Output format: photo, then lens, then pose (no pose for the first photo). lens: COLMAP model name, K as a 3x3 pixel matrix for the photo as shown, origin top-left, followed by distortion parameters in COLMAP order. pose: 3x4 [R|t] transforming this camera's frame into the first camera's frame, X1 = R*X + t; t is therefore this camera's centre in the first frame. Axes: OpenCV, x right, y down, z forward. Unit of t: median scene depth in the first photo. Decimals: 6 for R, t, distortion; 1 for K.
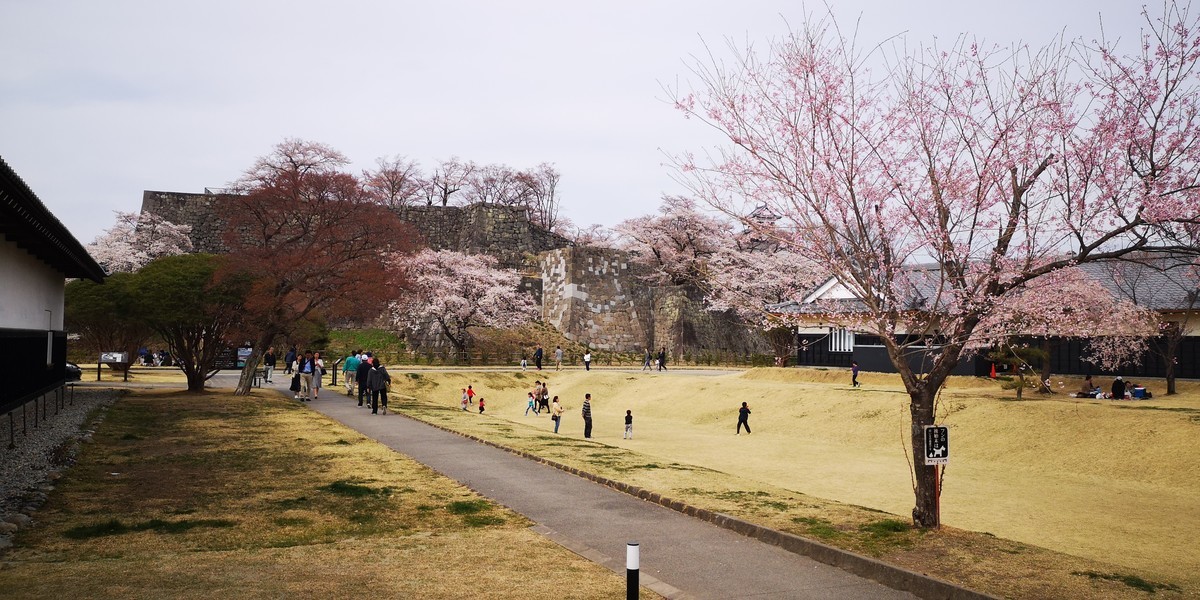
lens RADIAL K [[881.2, 0, 601.6], [0, 881.2, 288.7], [0, 0, 1]] dist [-0.020592, -0.000688]
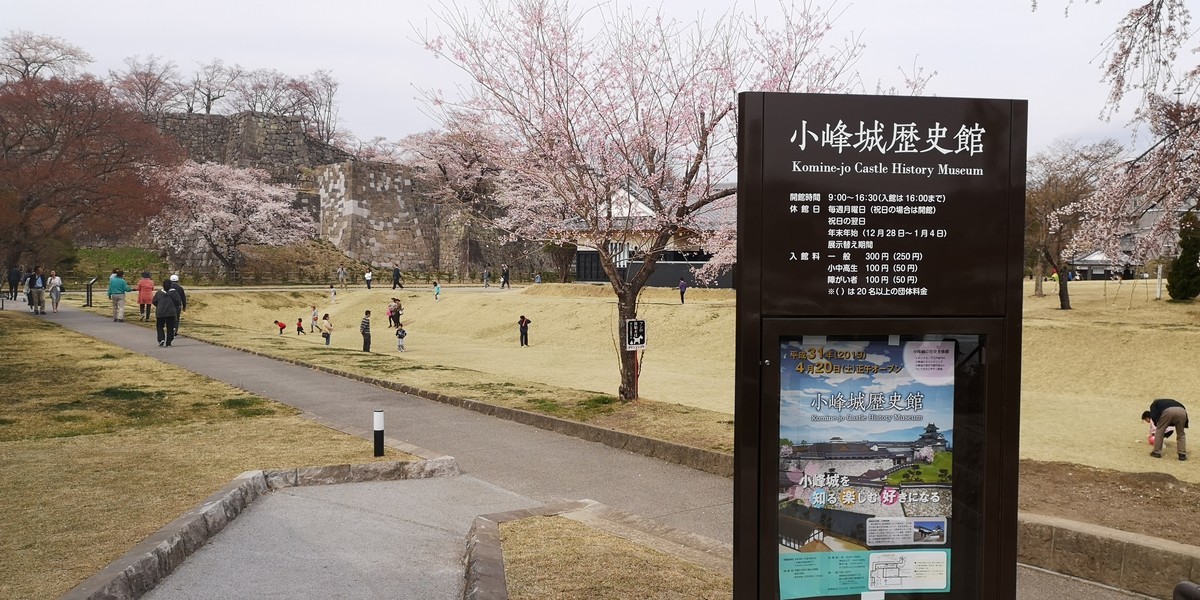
lens RADIAL K [[881.2, 0, 601.6], [0, 881.2, 288.7], [0, 0, 1]] dist [-0.020592, -0.000688]
pose [[0.971043, -0.013092, 0.238547, 0.016541], [-0.009169, 0.995719, 0.091974, -0.001539], [-0.238730, -0.091498, 0.966766, -0.098855]]
